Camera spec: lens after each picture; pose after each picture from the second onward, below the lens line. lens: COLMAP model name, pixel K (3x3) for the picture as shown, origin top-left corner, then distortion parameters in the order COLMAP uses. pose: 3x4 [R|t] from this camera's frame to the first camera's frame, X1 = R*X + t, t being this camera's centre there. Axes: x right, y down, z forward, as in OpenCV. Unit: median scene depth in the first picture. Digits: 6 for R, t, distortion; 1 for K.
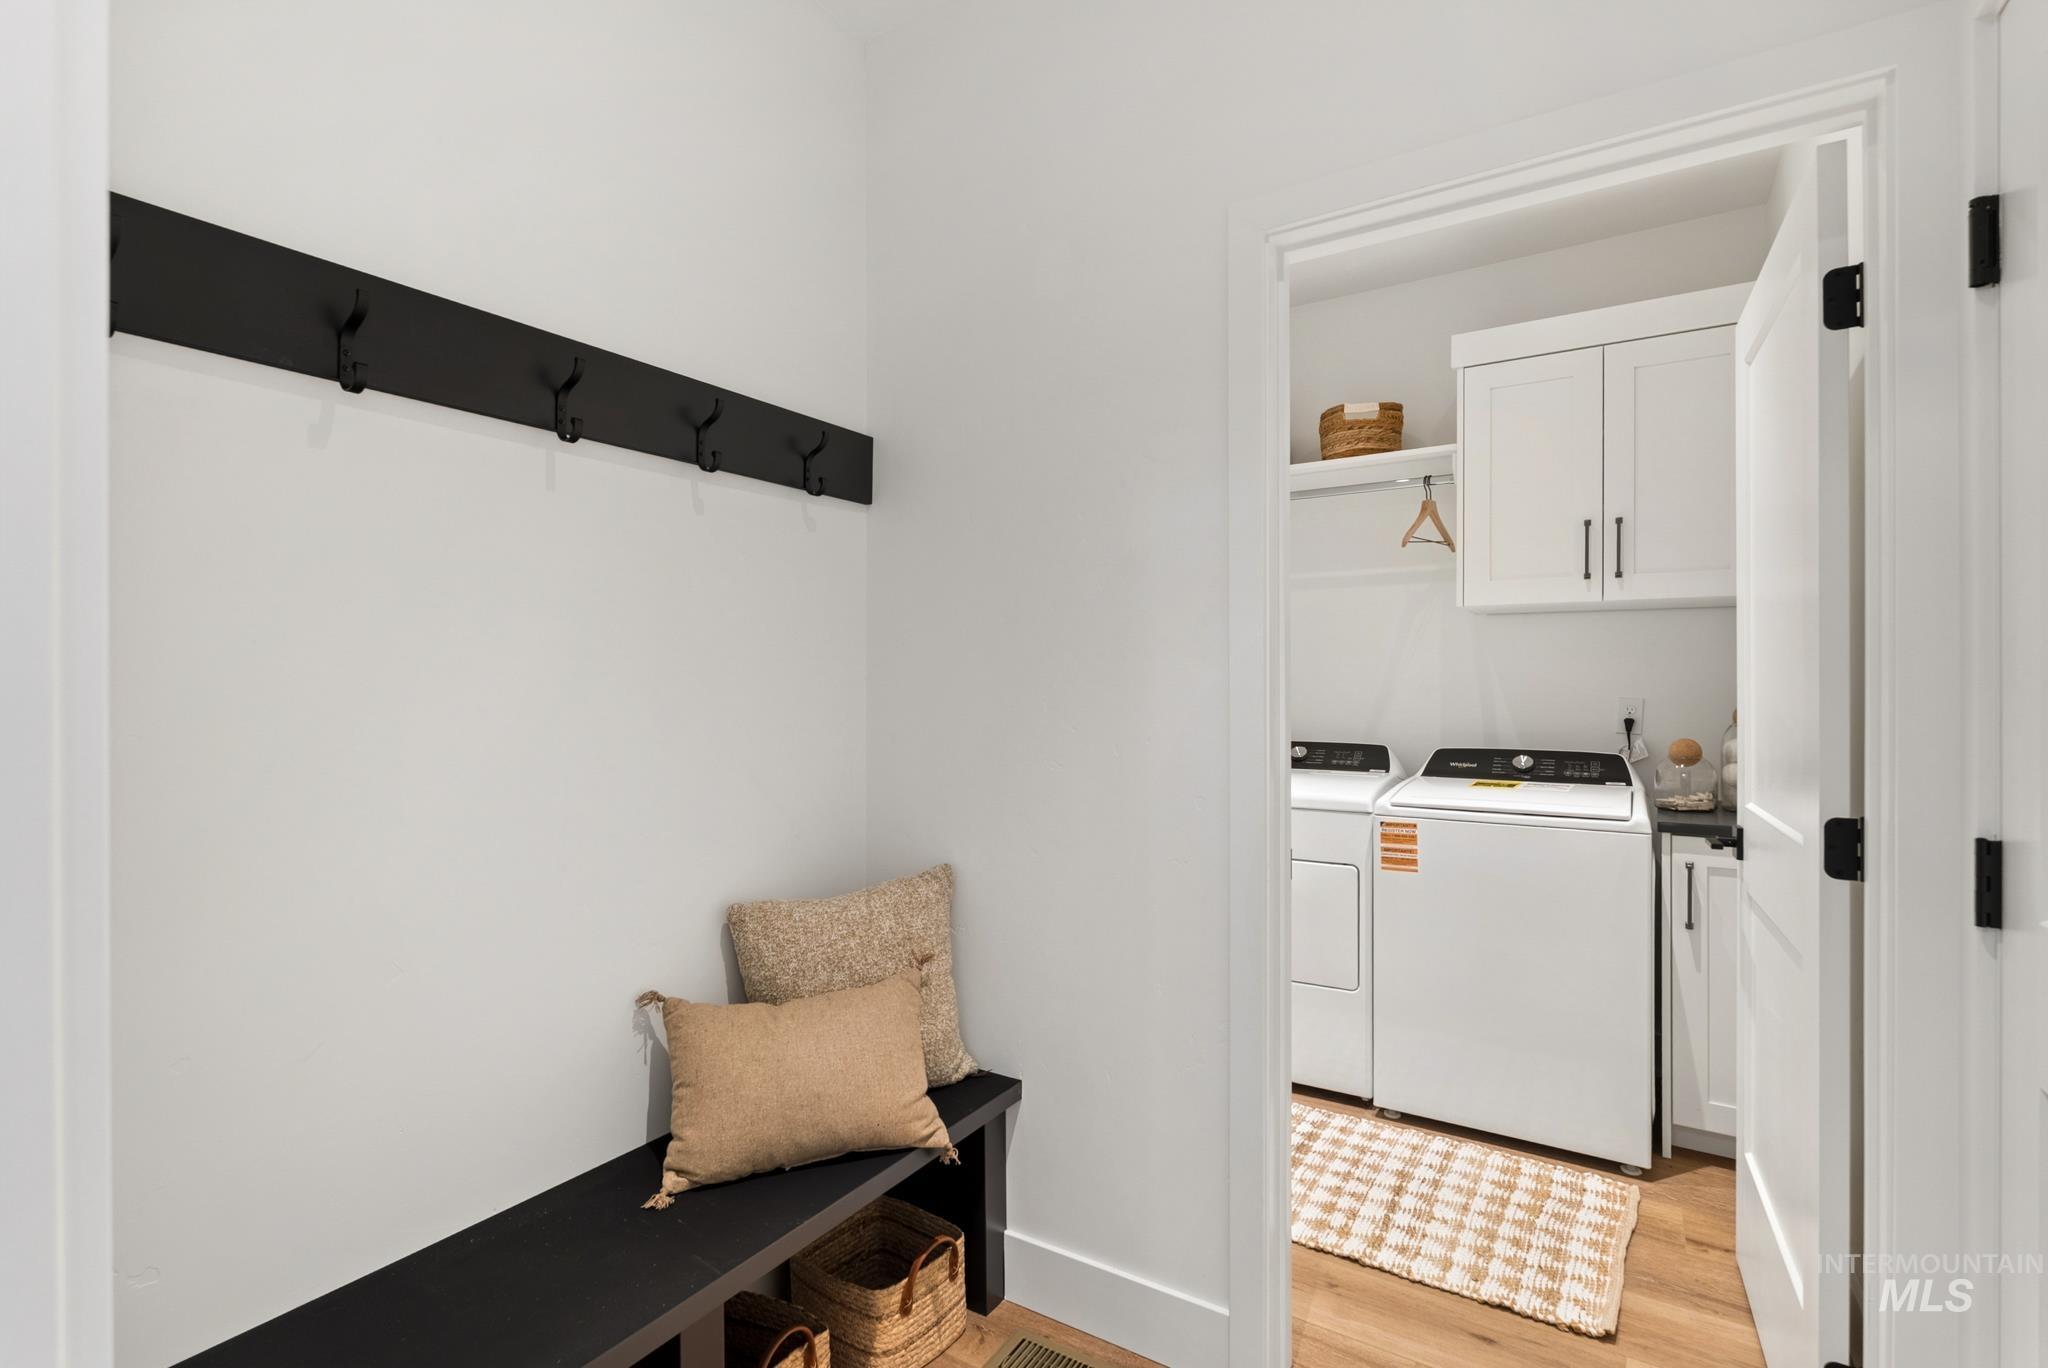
lens RADIAL K [[949.6, 0, 1028.5], [0, 949.6, 684.9], [0, 0, 1]] dist [-0.008399, 0.000711]
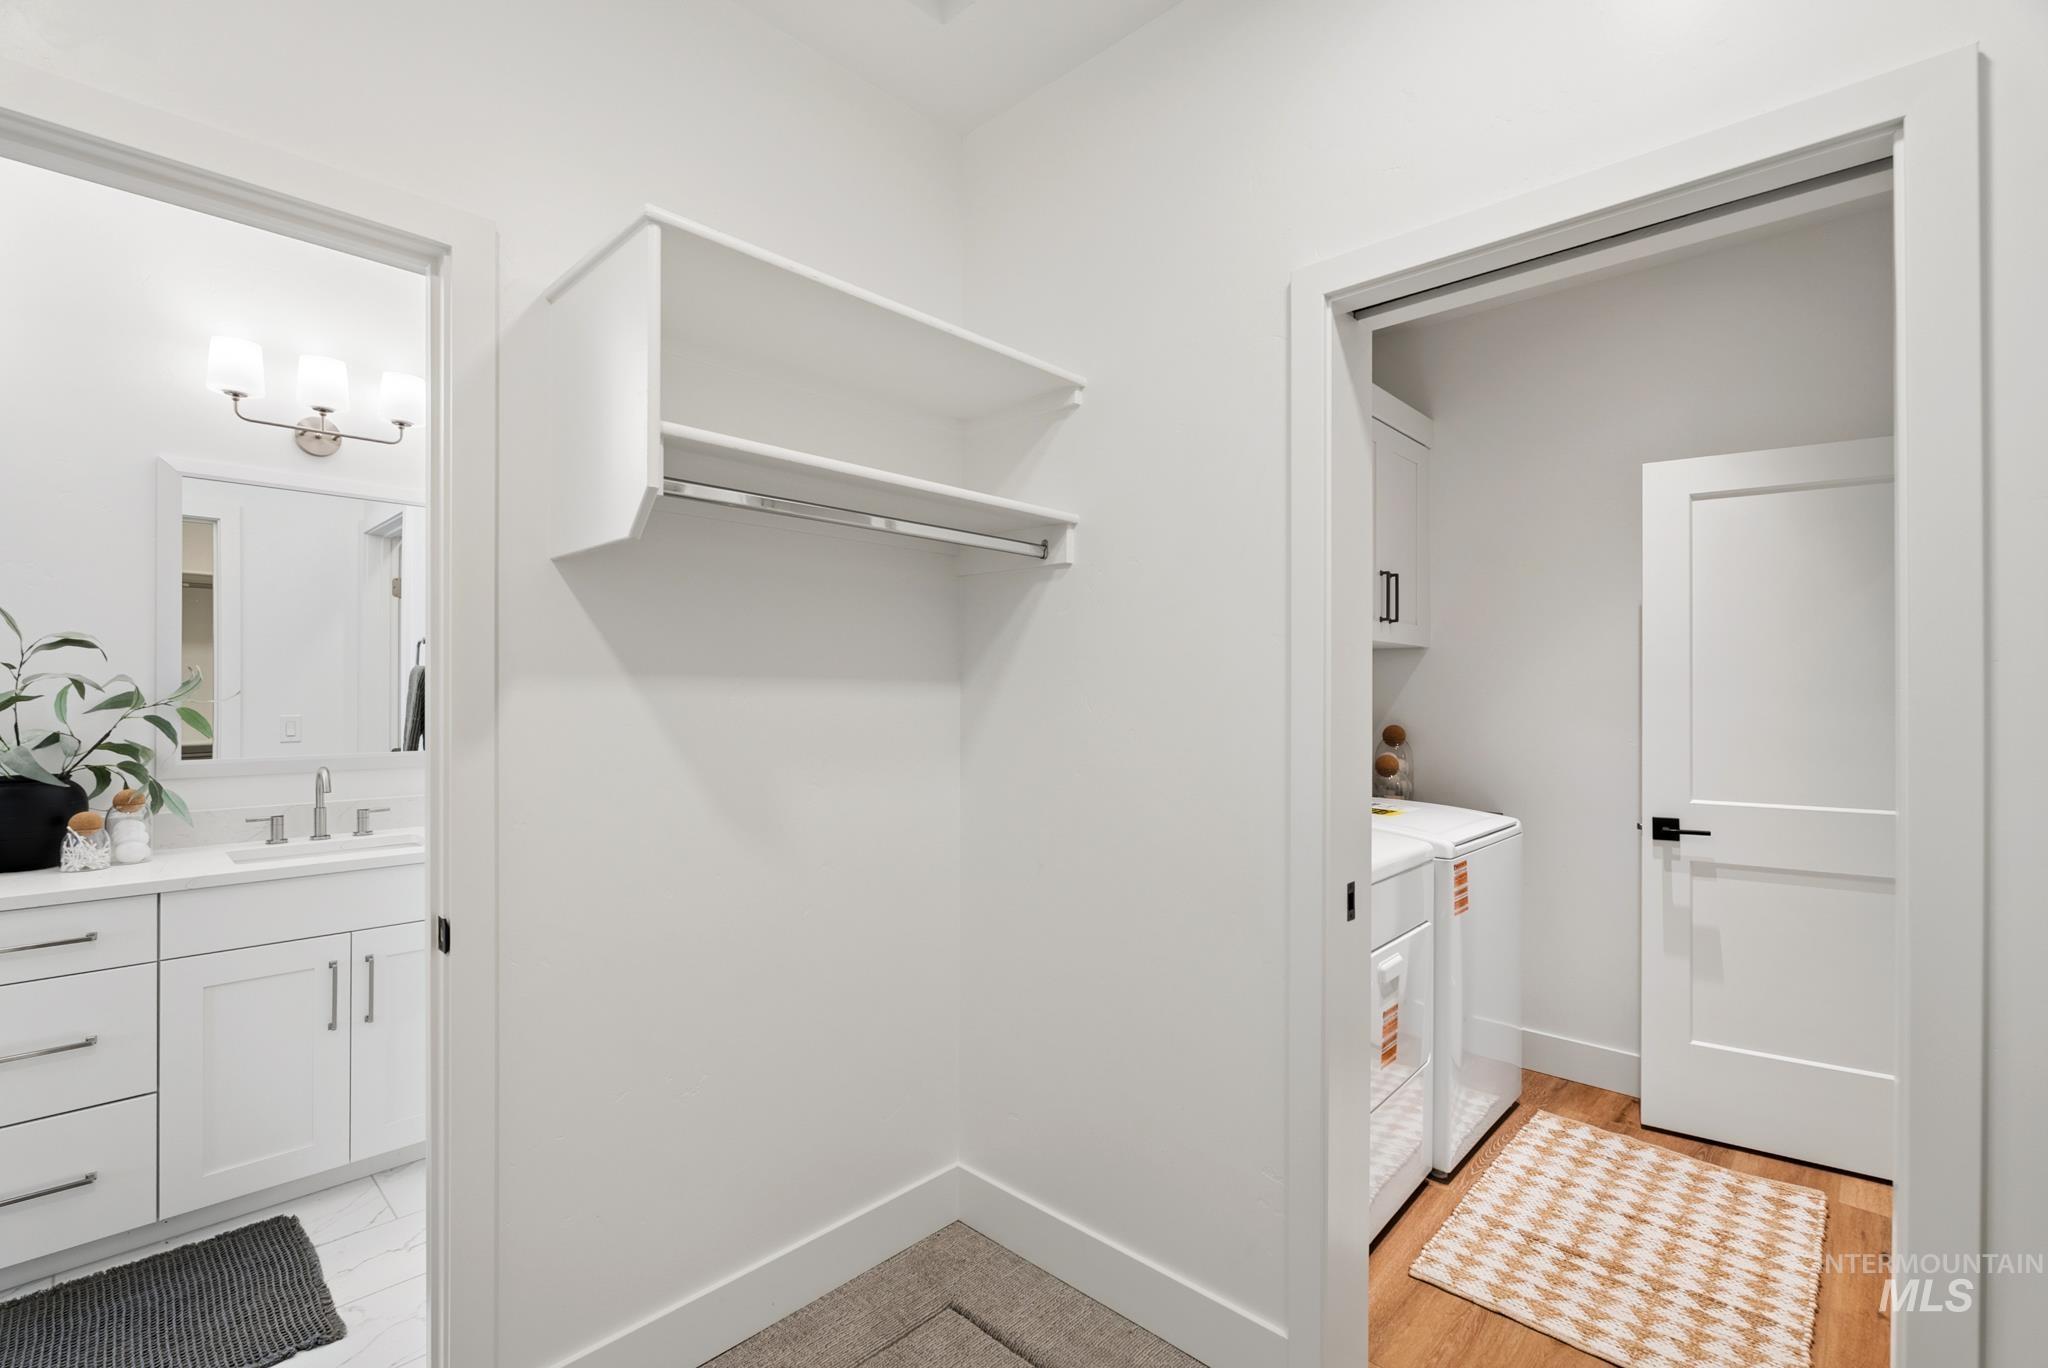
lens RADIAL K [[900.2, 0, 1035.4], [0, 900.2, 685.6], [0, 0, 1]] dist [-0.000173, 0.000977]
pose [[0.172733, 0.009403, 0.984924, -0.580470], [-0.010915, 0.999911, -0.007632, -0.022220], [-0.984908, -0.009433, 0.172820, 1.255572]]
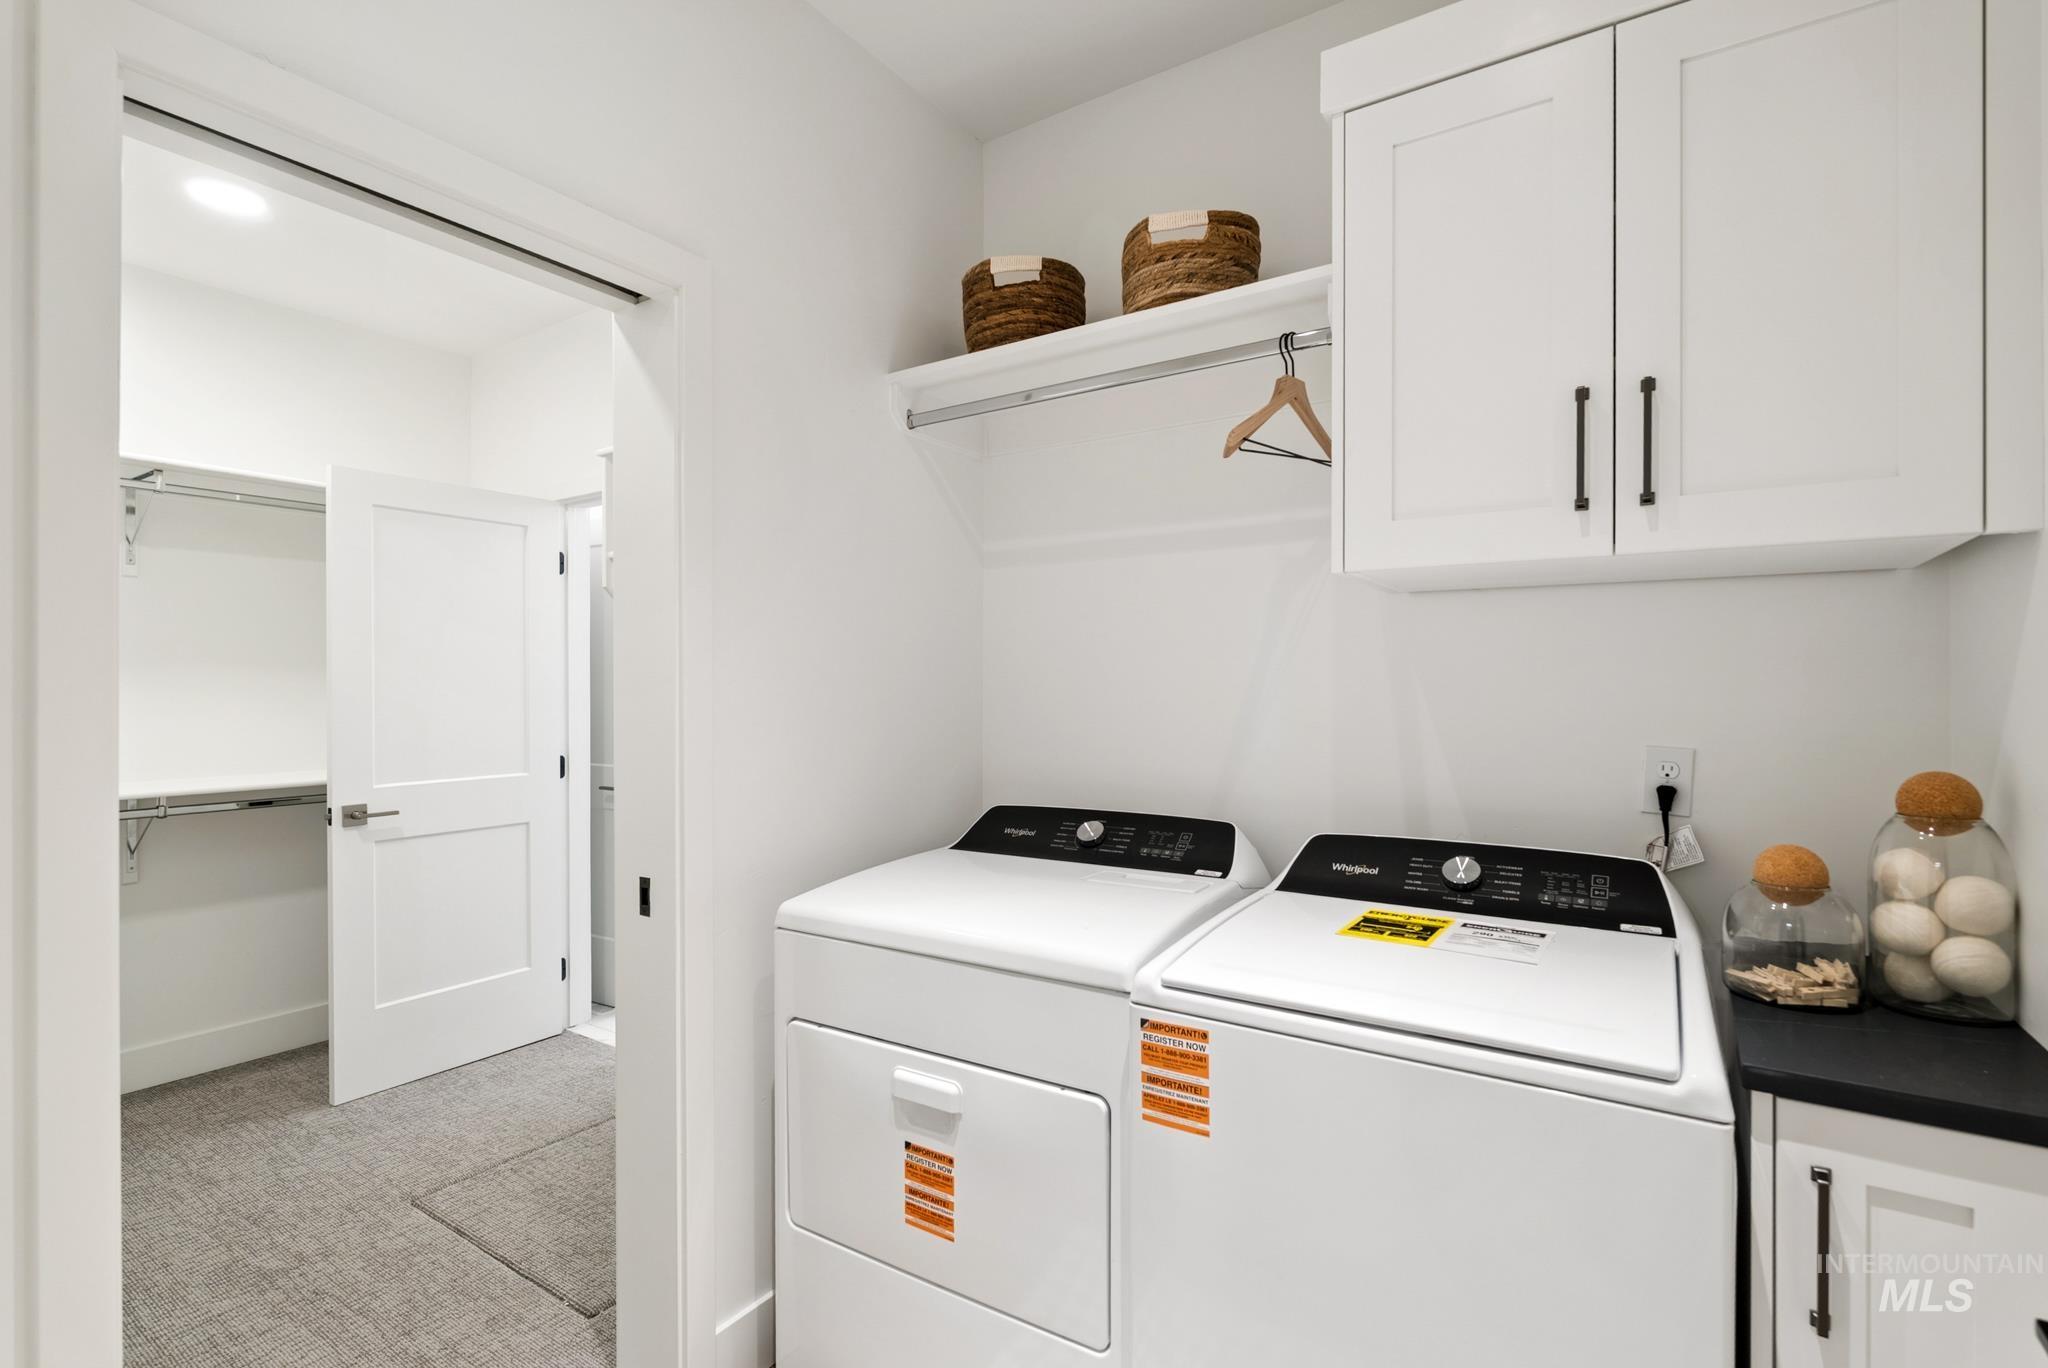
lens RADIAL K [[949.6, 0, 1030.8], [0, 949.6, 686.9], [0, 0, 1]] dist [-0.008399, 0.000711]
pose [[0.999895, -0.000351, -0.014488, 0.322442], [0.000334, 0.999999, -0.001143, -0.021364], [0.014488, 0.001138, 0.999894, 0.523217]]
